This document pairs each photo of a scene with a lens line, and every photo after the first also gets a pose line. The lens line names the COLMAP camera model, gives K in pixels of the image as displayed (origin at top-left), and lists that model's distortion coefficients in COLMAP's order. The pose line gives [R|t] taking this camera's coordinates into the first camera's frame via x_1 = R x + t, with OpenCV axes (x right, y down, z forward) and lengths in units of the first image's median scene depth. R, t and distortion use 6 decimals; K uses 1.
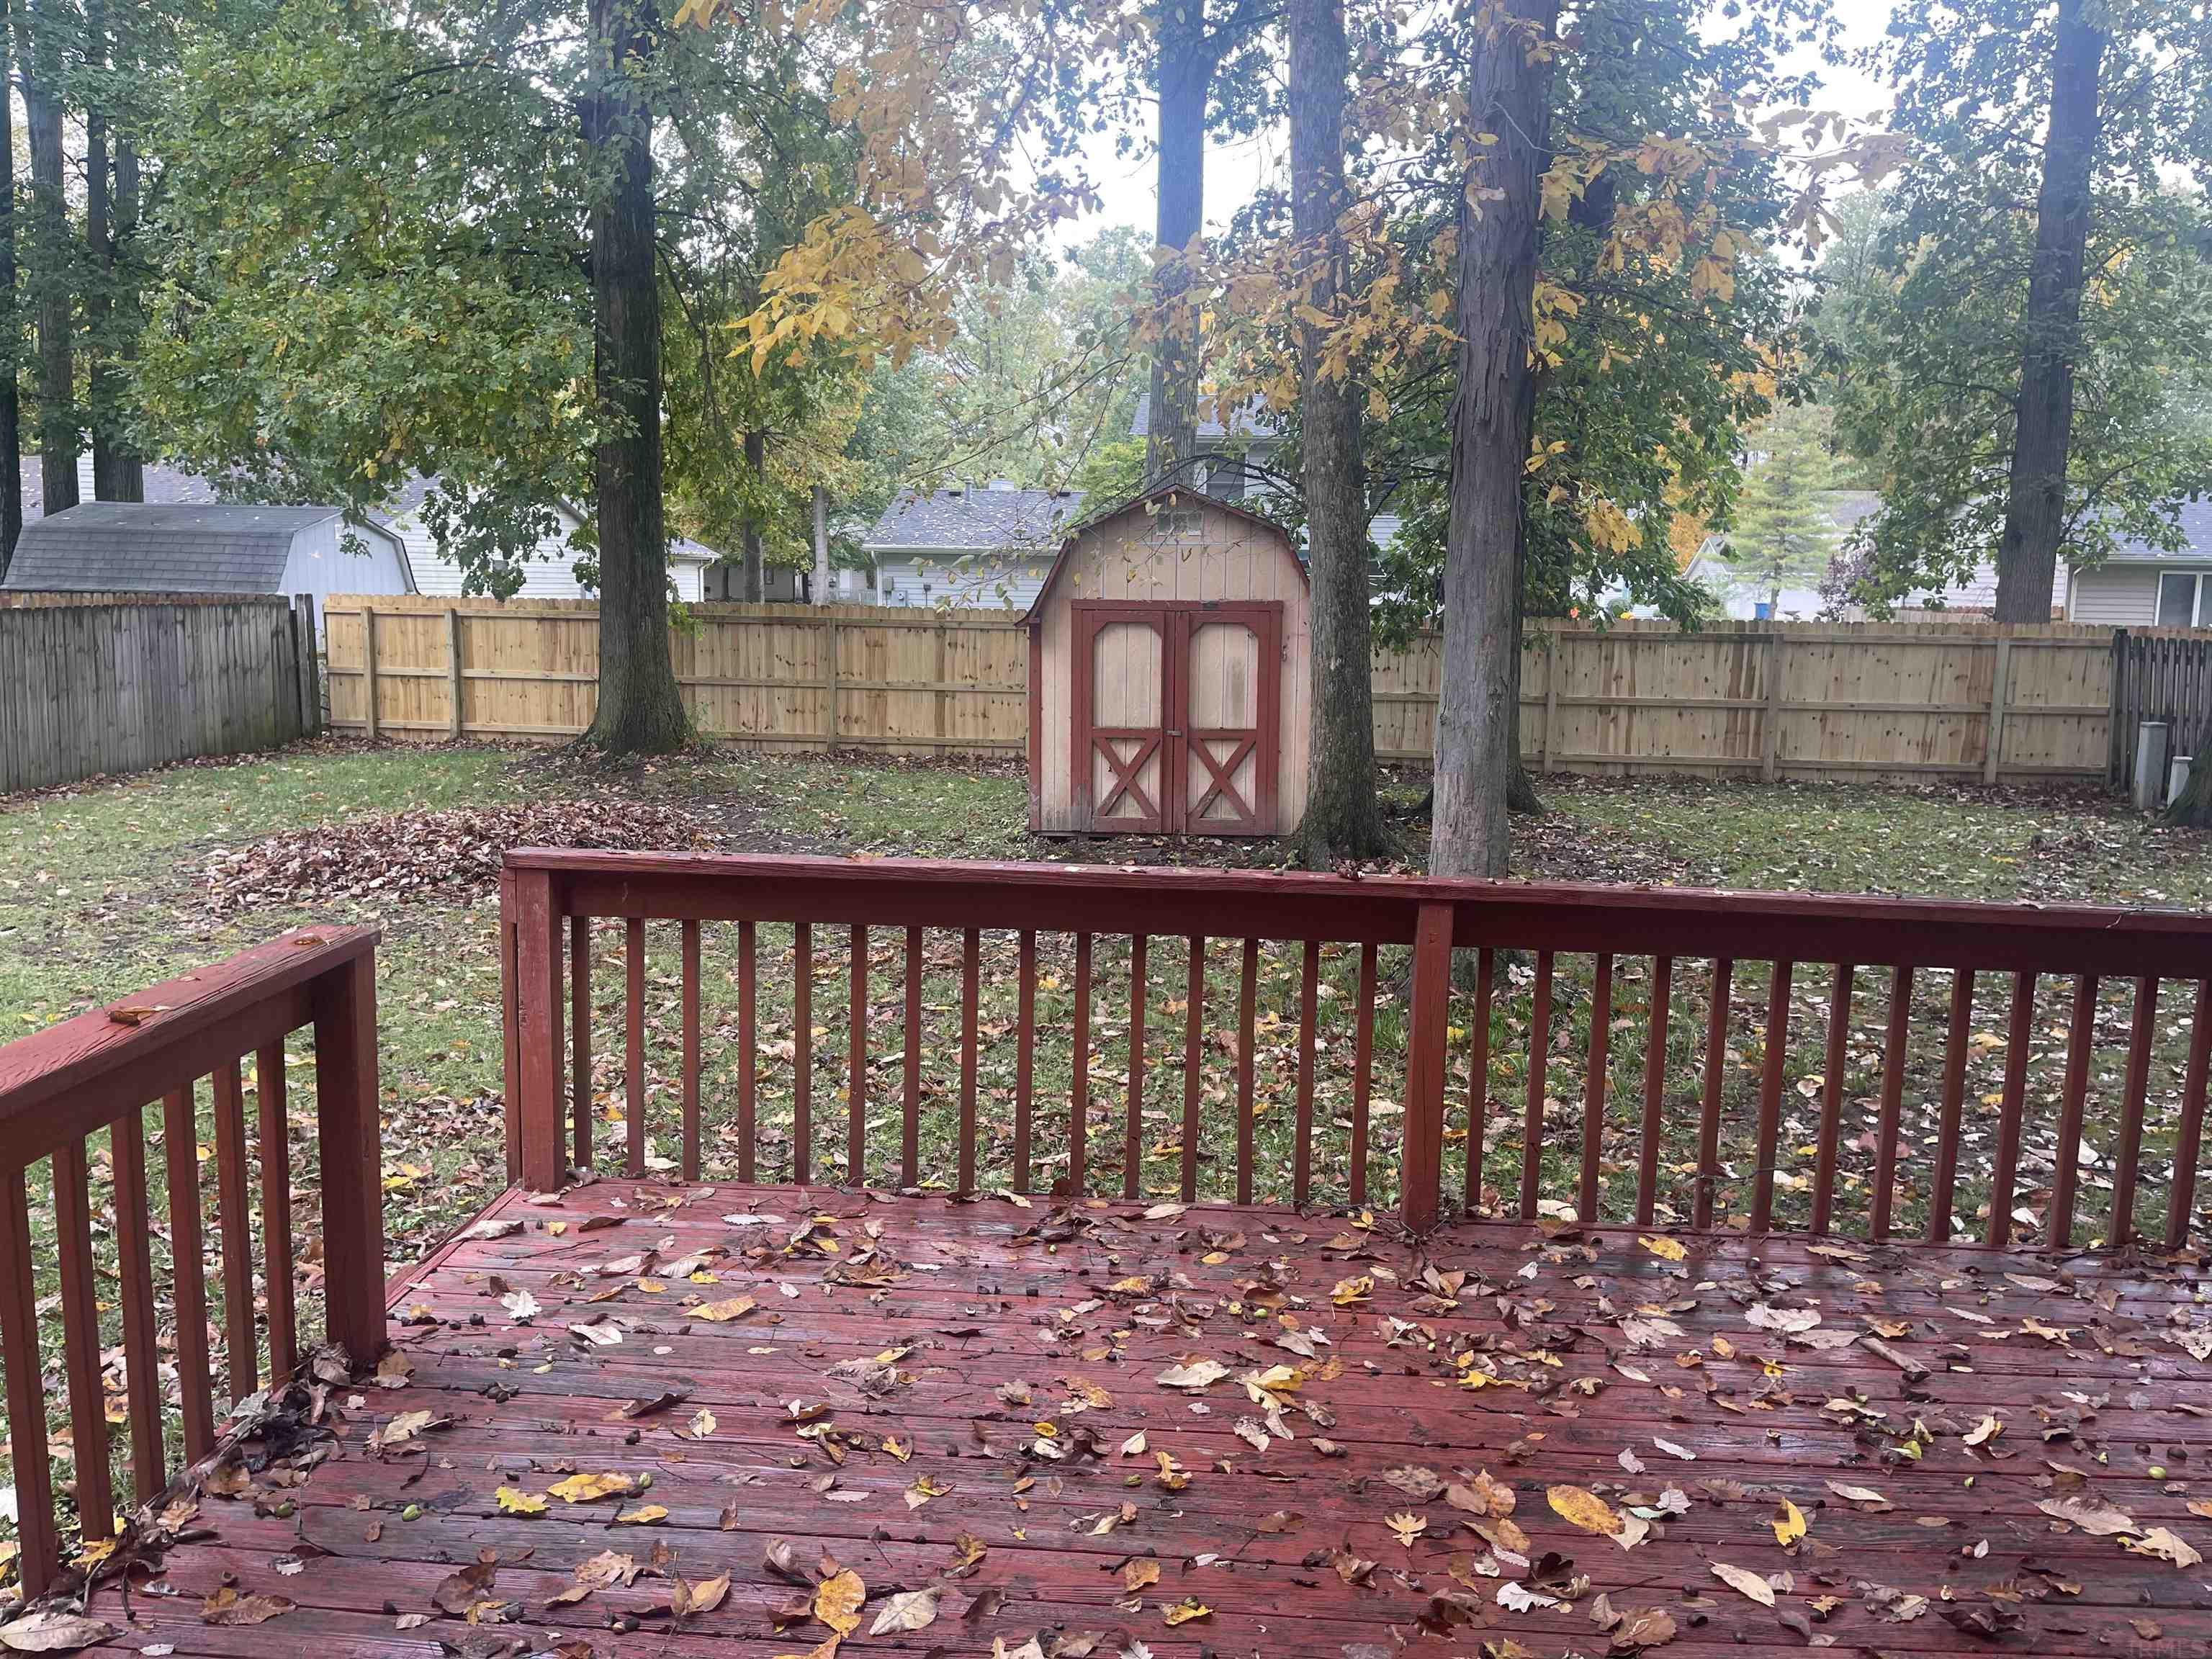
lens RADIAL K [[1657.9, 0, 1106.0], [0, 1657.9, 829.5], [0, 0, 1]] dist [0.004228, 0.005130]
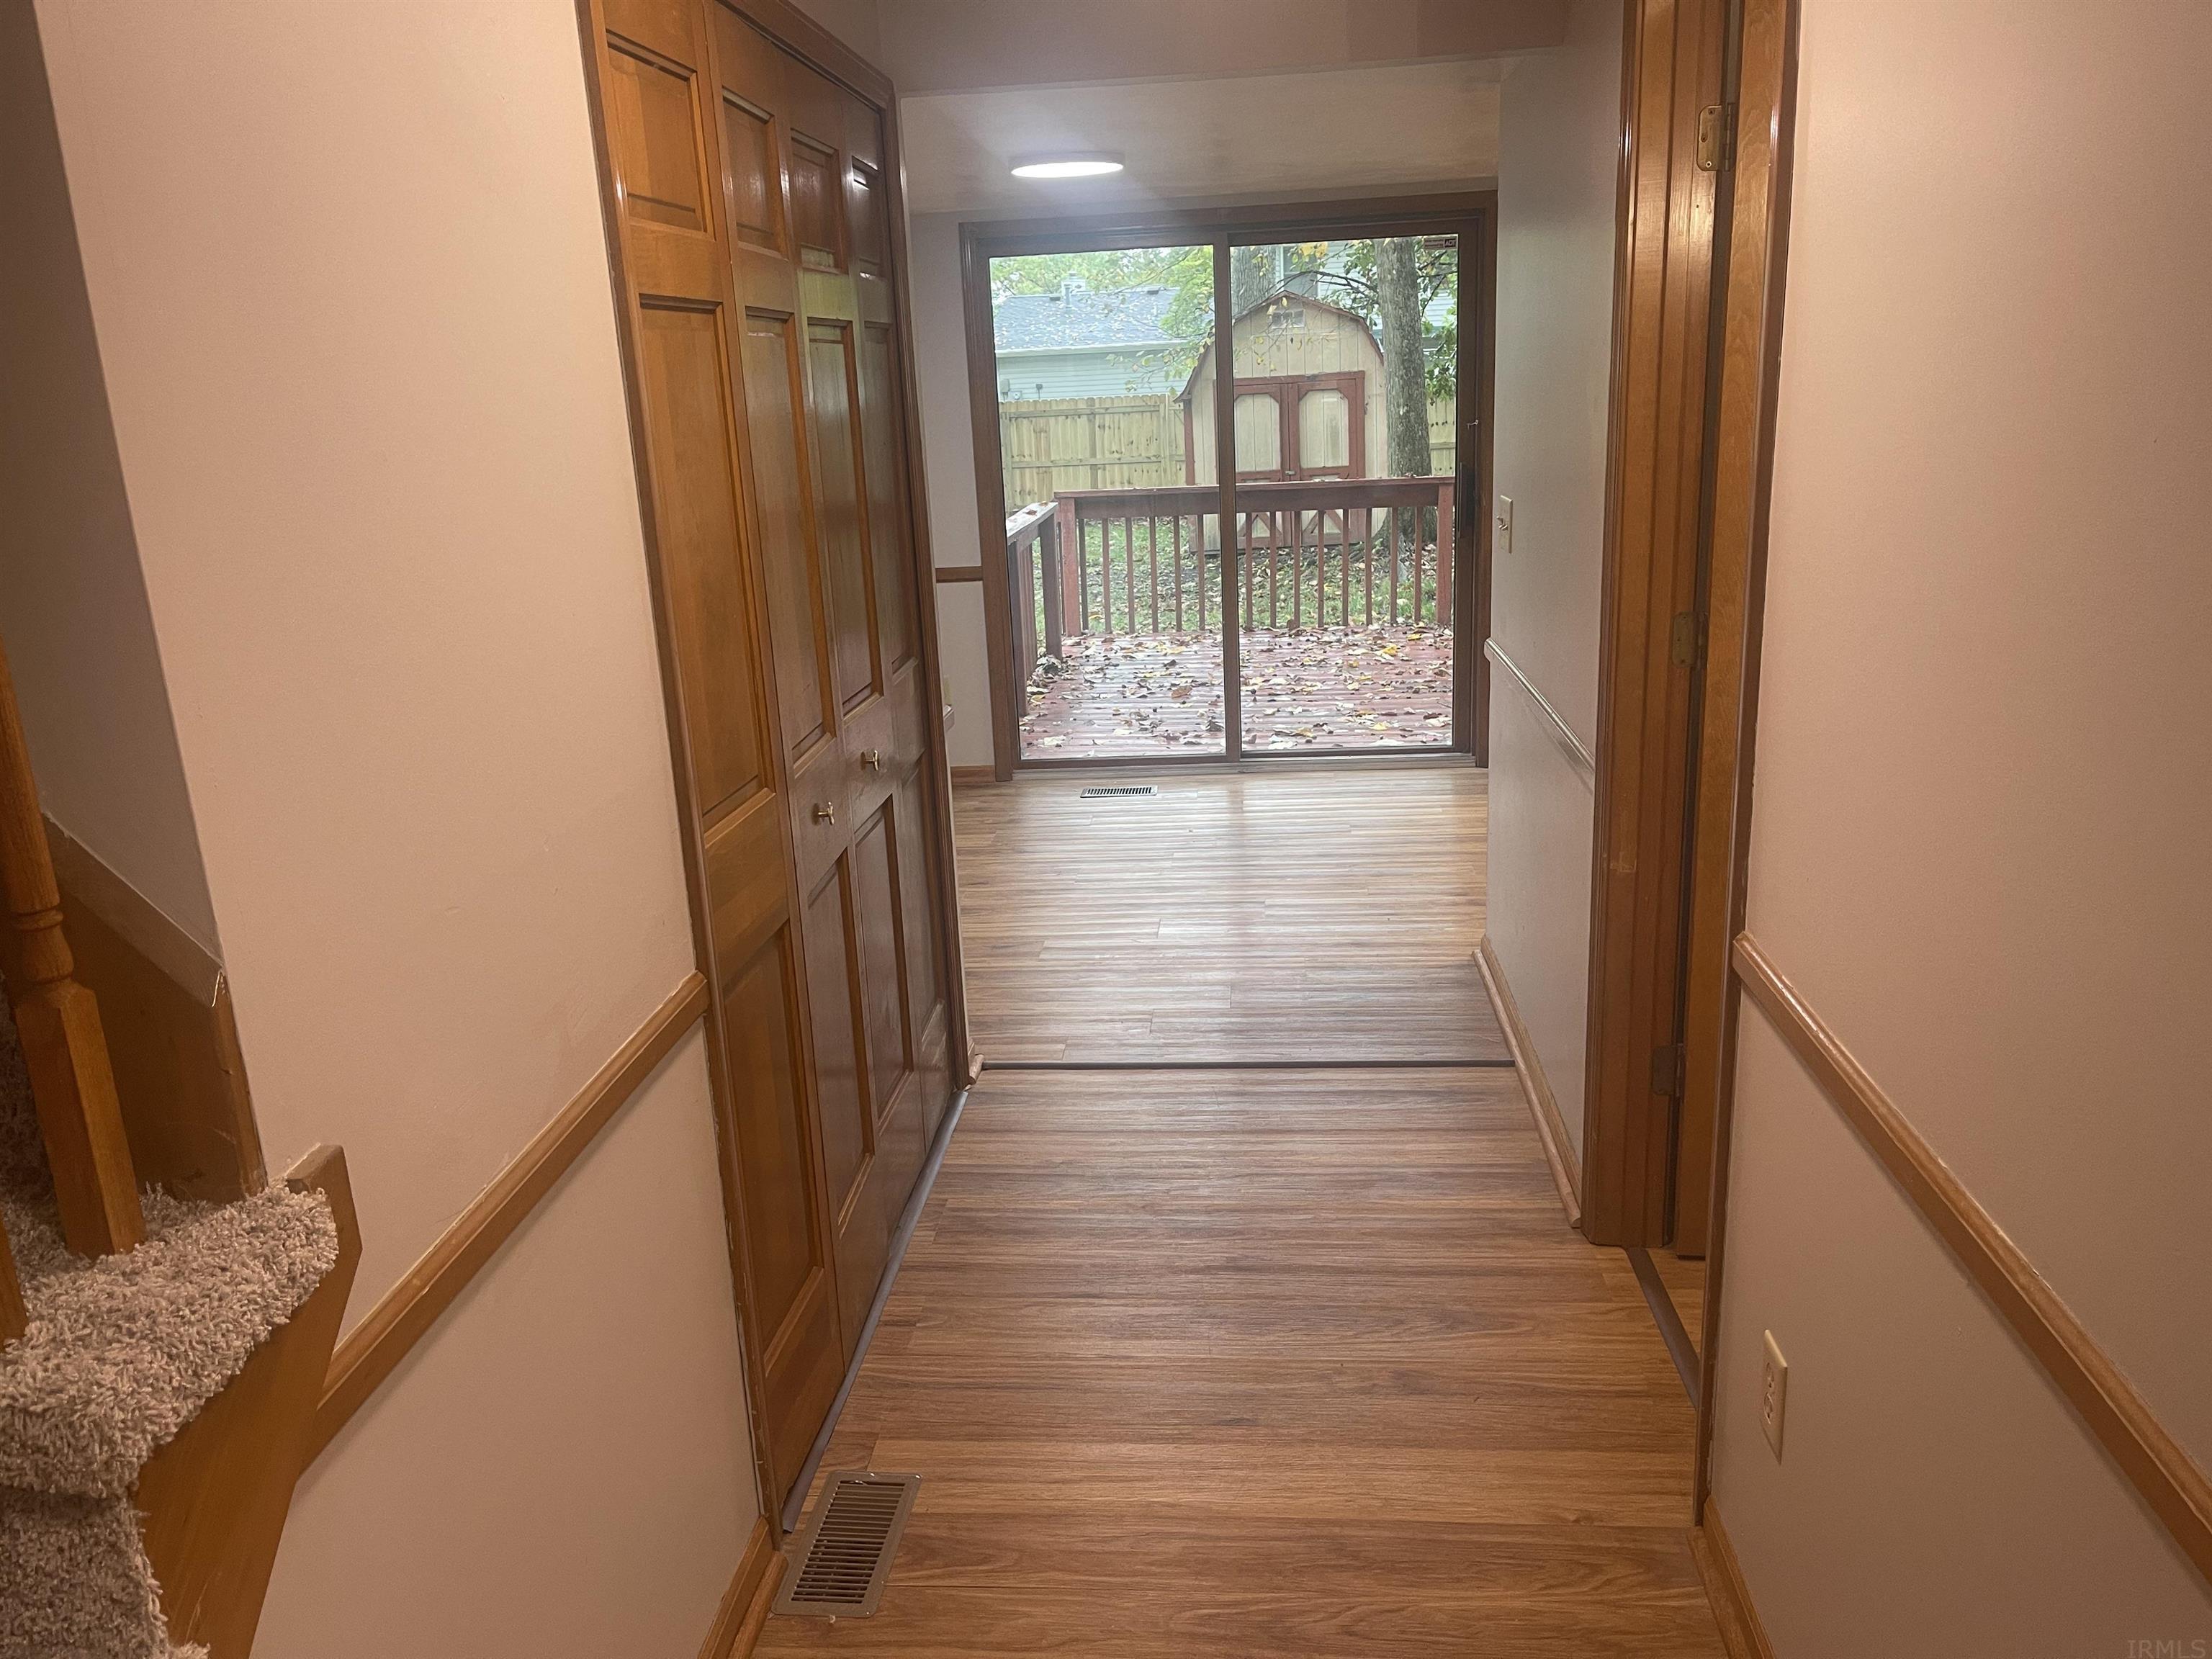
lens RADIAL K [[1657.9, 0, 1106.0], [0, 1657.9, 829.5], [0, 0, 1]] dist [0.004228, 0.005130]
pose [[0.996863, -0.057856, -0.054005, -0.057833], [0.063876, 0.991033, 0.117362, 0.069324], [0.046730, -0.120444, 0.991620, -0.456583]]
